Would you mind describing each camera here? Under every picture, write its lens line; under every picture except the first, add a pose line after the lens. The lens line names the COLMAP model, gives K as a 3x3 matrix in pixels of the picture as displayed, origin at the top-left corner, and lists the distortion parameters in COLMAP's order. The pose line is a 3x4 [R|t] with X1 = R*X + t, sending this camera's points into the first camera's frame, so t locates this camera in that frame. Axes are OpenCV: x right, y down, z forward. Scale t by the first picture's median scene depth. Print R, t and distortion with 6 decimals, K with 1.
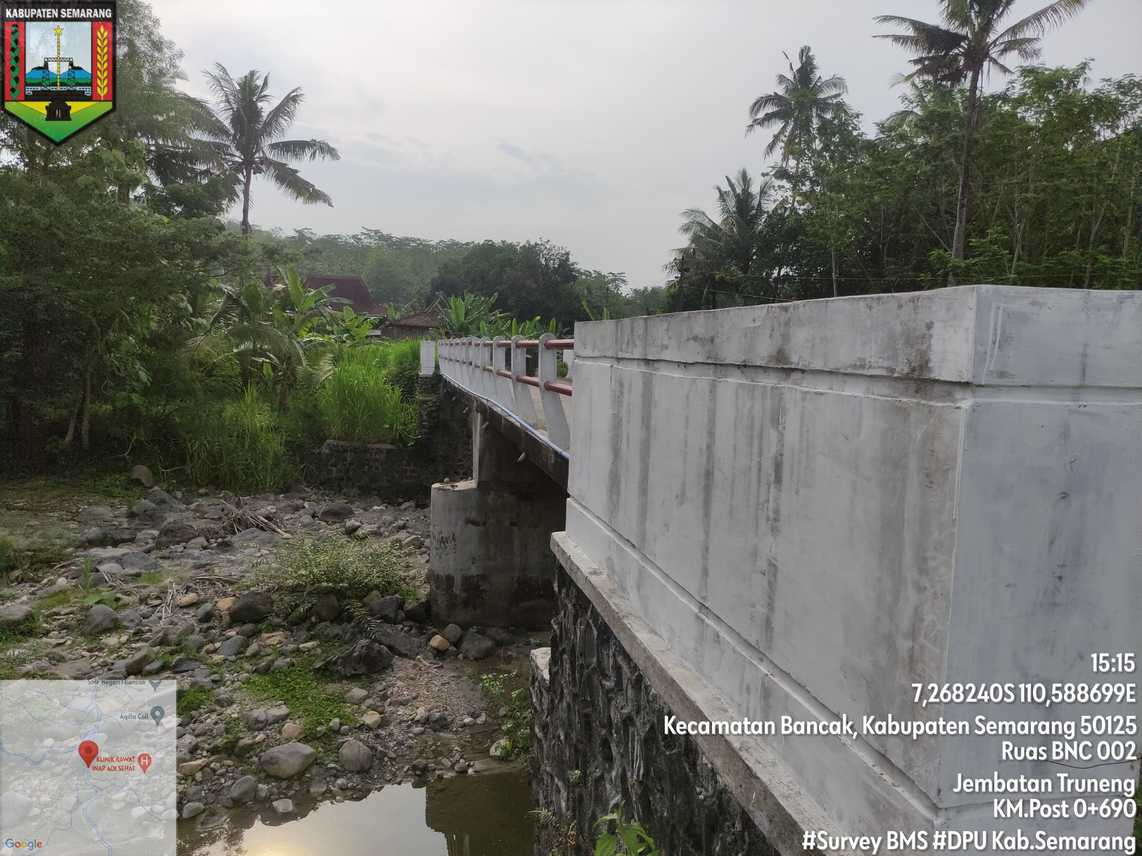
lens RADIAL K [[842.8, 0, 570.2], [0, 842.8, 425.6], [0, 0, 1]] dist [0.063389, -0.070284]
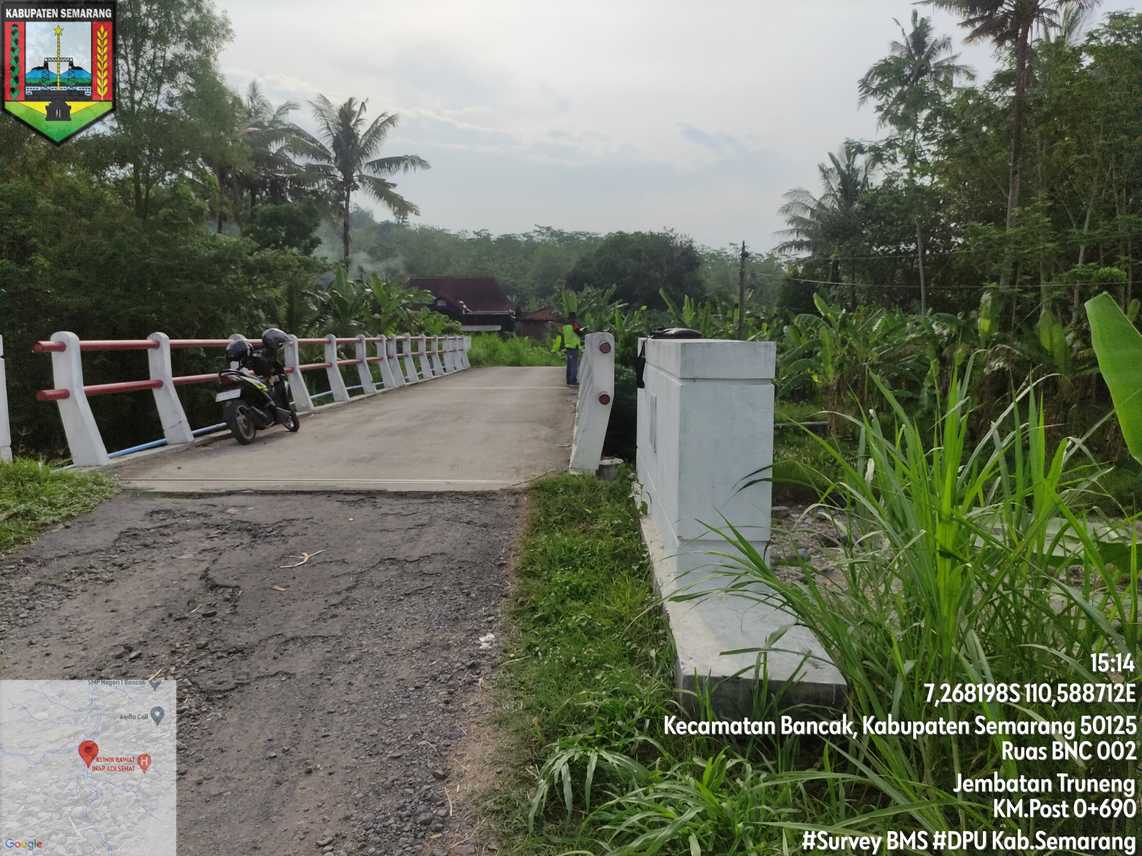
lens RADIAL K [[848.3, 0, 568.9], [0, 848.3, 426.7], [0, 0, 1]] dist [0.048905, -0.055263]
pose [[0.974464, -0.011268, -0.224261, 0.110997], [0.014188, 0.999834, 0.011415, 0.003342], [0.224095, -0.014305, 0.974462, -0.022160]]
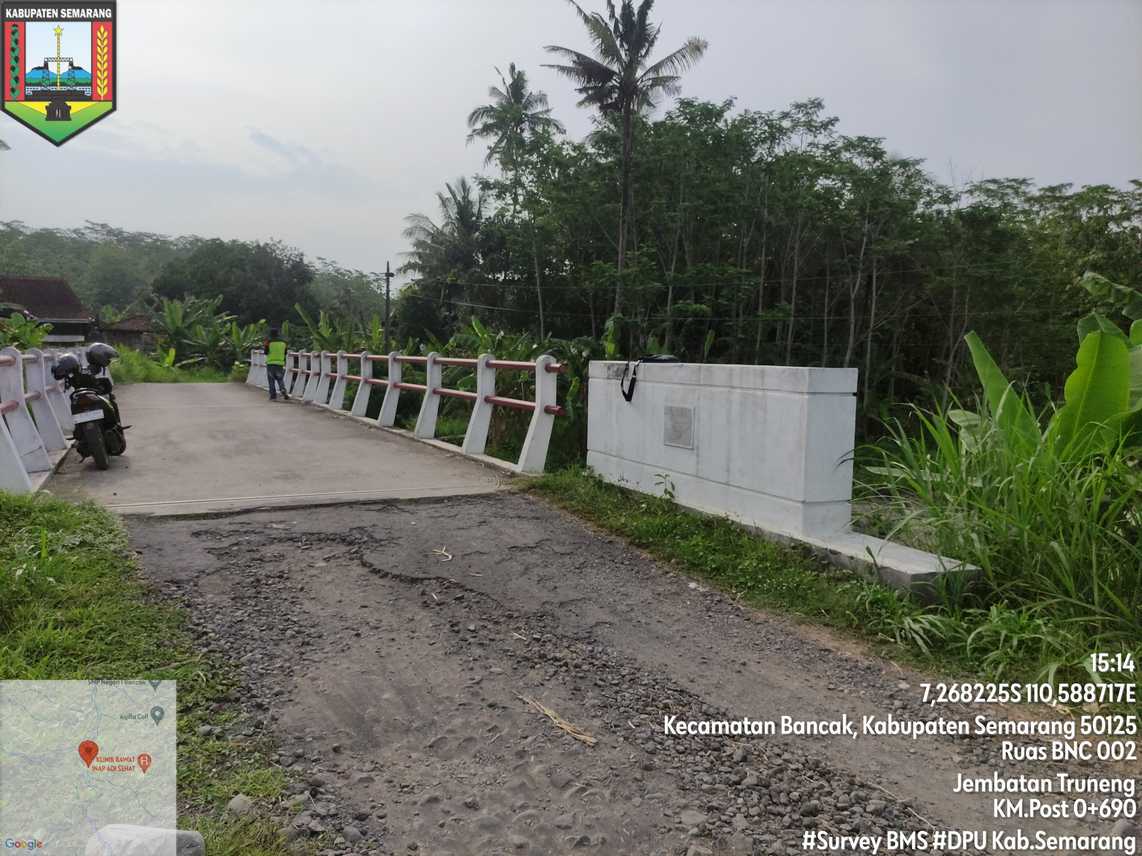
lens RADIAL K [[846.6, 0, 568.7], [0, 846.6, 424.6], [0, 0, 1]] dist [0.062977, -0.079810]
pose [[0.966843, -0.041706, 0.251944, 0.054740], [0.042016, 0.999108, 0.004154, 0.002604], [-0.251893, 0.006569, 0.967733, -0.043024]]
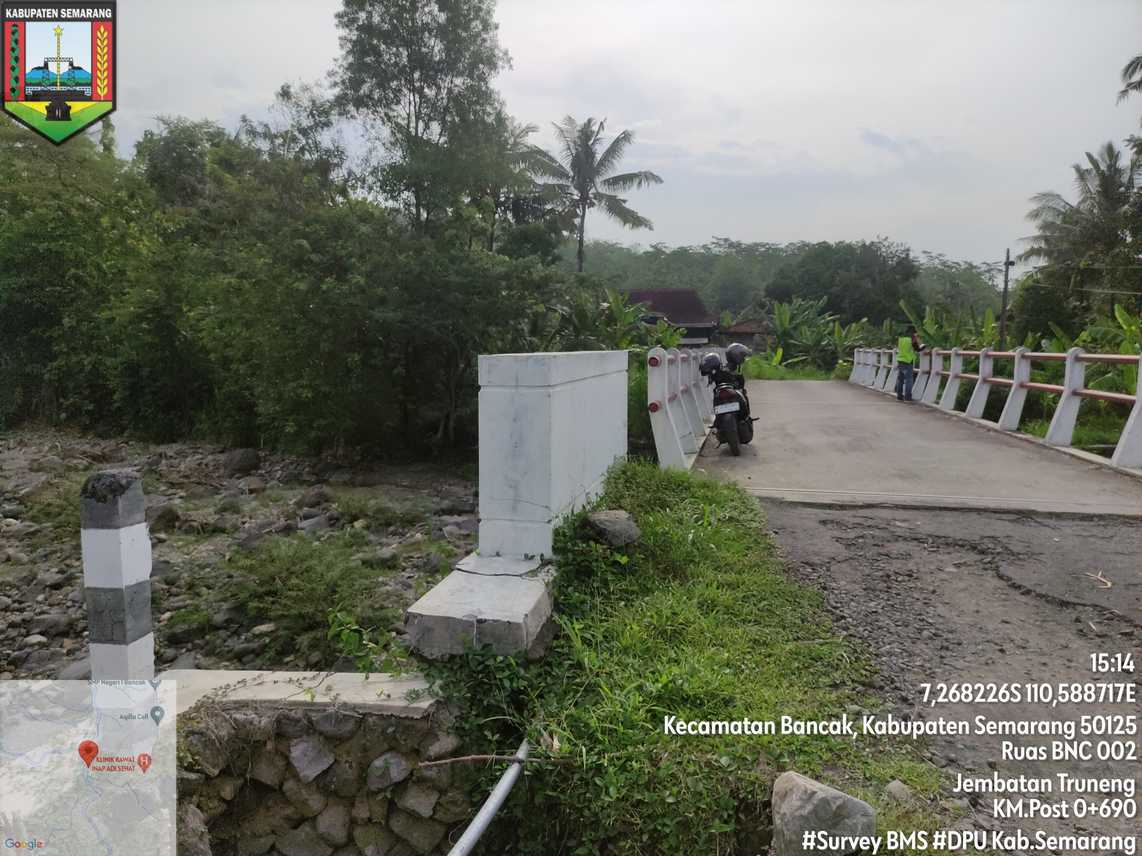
lens RADIAL K [[848.3, 0, 568.9], [0, 848.3, 426.7], [0, 0, 1]] dist [0.048905, -0.055263]
pose [[0.915518, 0.007415, -0.402209, 0.050527], [-0.009552, 0.999949, -0.003307, 0.002831], [0.402164, 0.006870, 0.915542, -0.044331]]
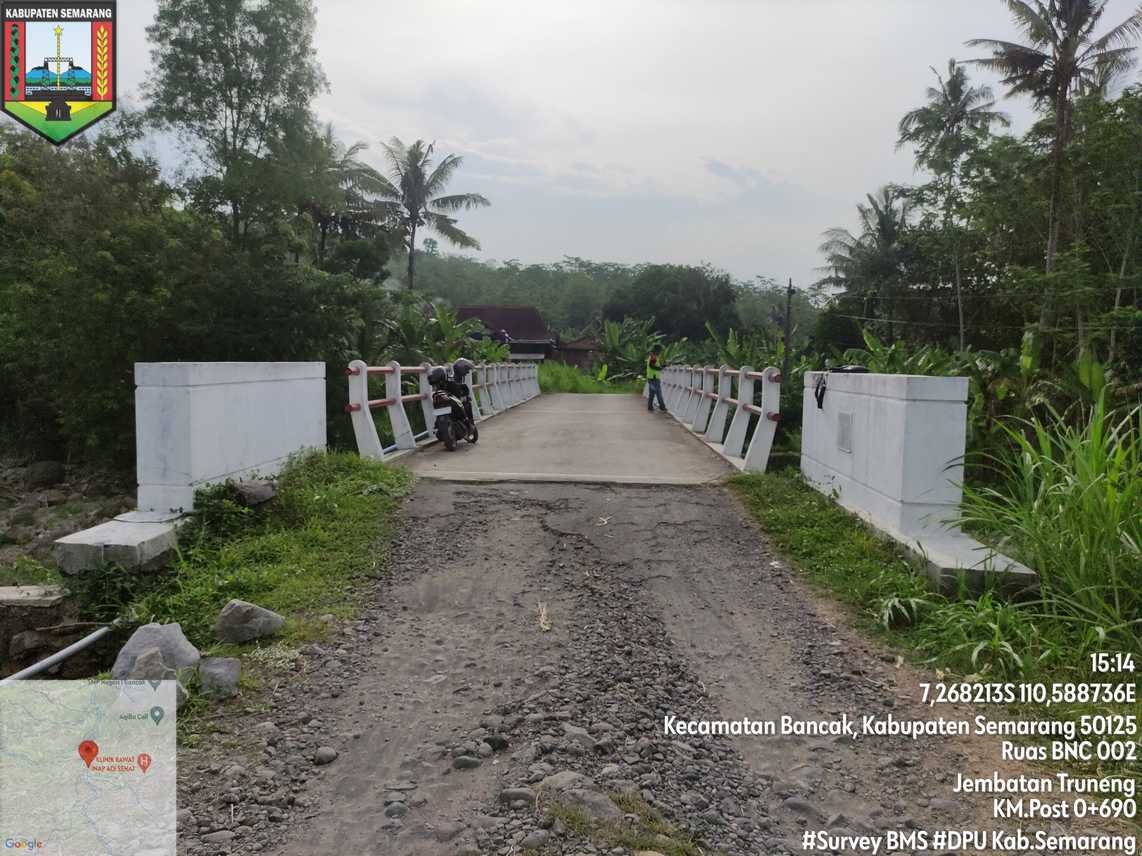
lens RADIAL K [[848.3, 0, 568.9], [0, 848.3, 426.7], [0, 0, 1]] dist [0.048905, -0.055263]
pose [[0.969069, -0.001461, -0.246785, 0.090923], [-0.004108, 0.999748, -0.022050, 0.006252], [0.246755, 0.022382, 0.968819, -0.066628]]
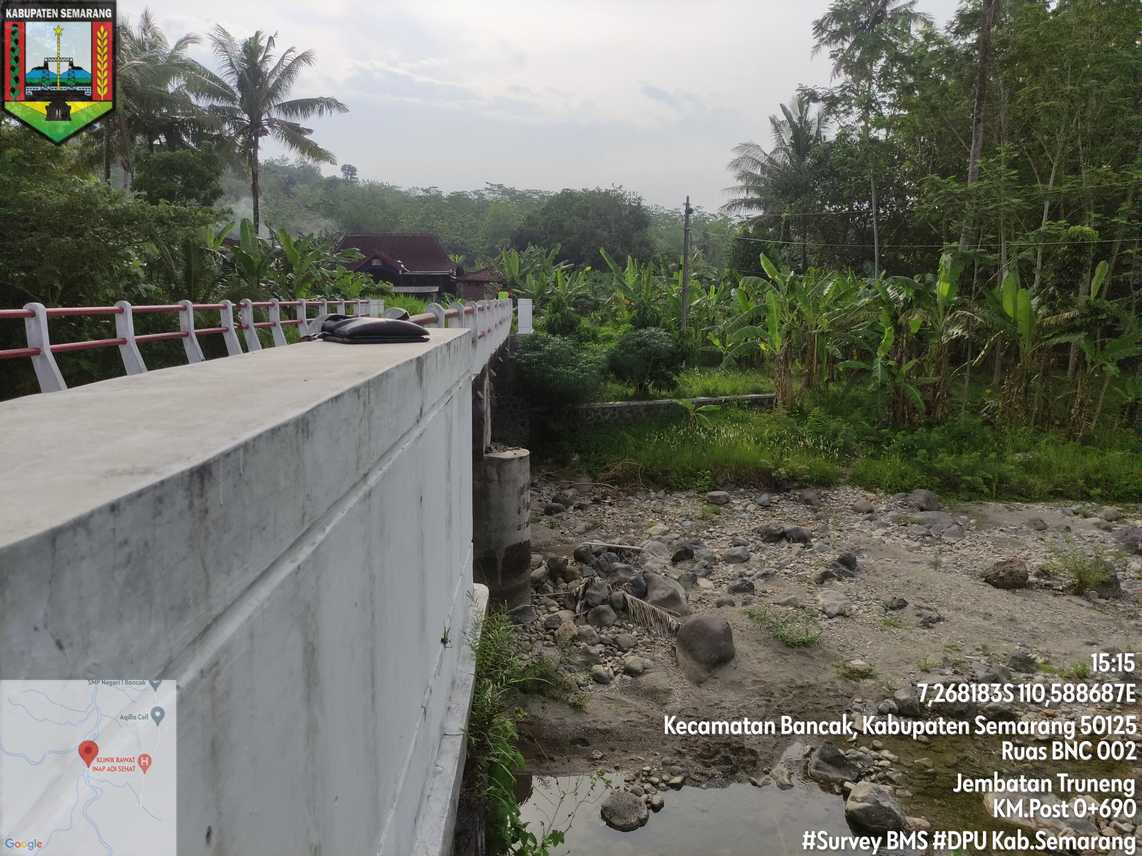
lens RADIAL K [[842.8, 0, 570.2], [0, 842.8, 425.6], [0, 0, 1]] dist [0.063389, -0.070284]
pose [[0.984797, -0.006168, -0.173600, 0.118567], [0.016320, 0.998235, 0.057109, -0.003545], [0.172942, -0.059073, 0.983159, 0.036445]]
